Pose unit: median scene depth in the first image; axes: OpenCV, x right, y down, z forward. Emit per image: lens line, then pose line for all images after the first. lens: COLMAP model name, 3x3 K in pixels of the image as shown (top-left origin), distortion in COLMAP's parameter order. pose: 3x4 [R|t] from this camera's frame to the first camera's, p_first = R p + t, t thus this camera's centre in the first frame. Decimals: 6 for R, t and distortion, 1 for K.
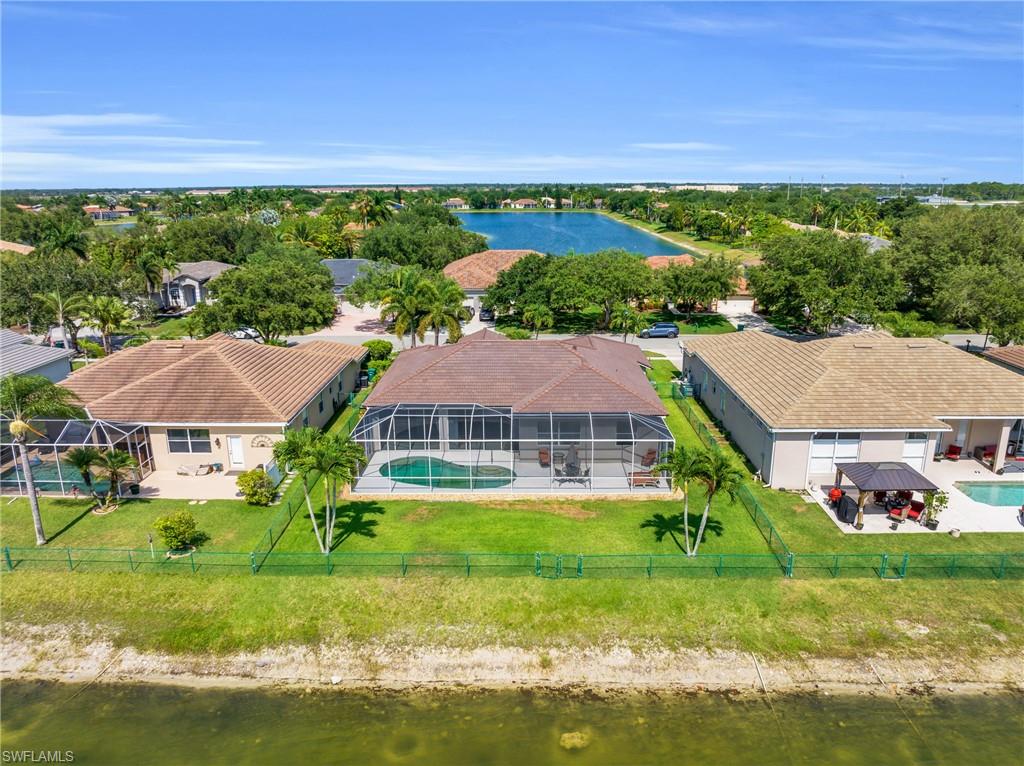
lens RADIAL K [[707.1, 0, 512.0], [0, 707.1, 383.0], [0, 0, 1]] dist [-0.003472, 0.000046]
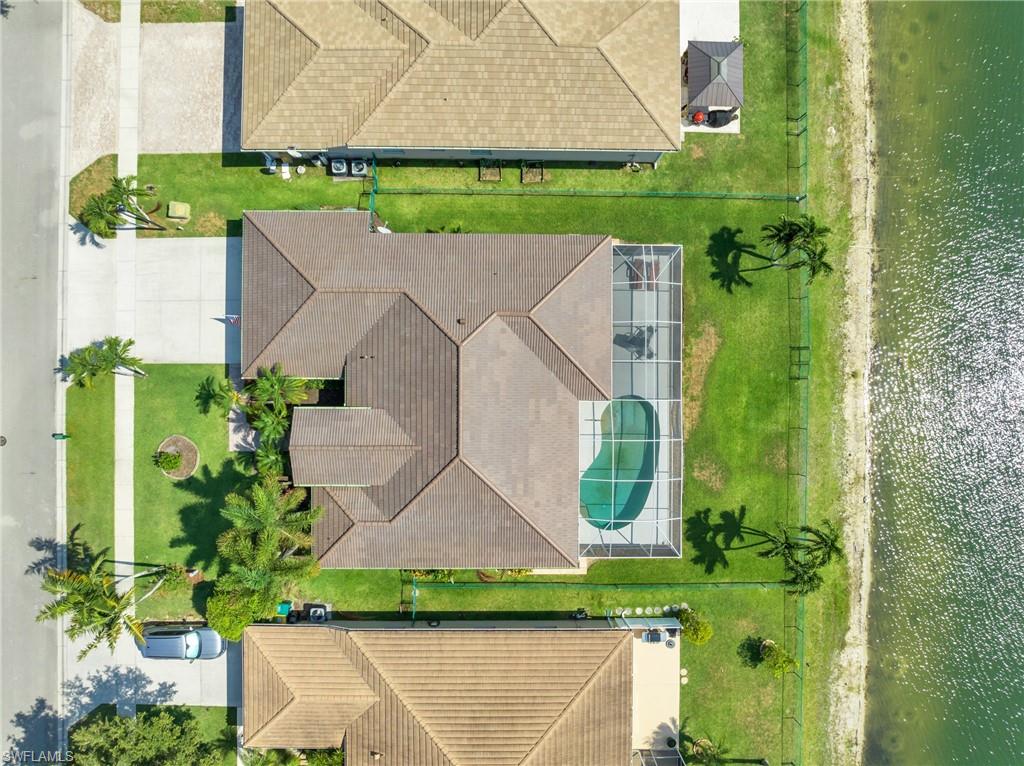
lens RADIAL K [[707.1, 0, 512.0], [0, 707.1, 383.0], [0, 0, 1]] dist [-0.003472, 0.000046]
pose [[-0.014412, -0.999889, 0.003878, 0.033670], [0.248861, 0.000170, 0.968539, -1.357437], [-0.968432, 0.014923, 0.248830, 1.334125]]
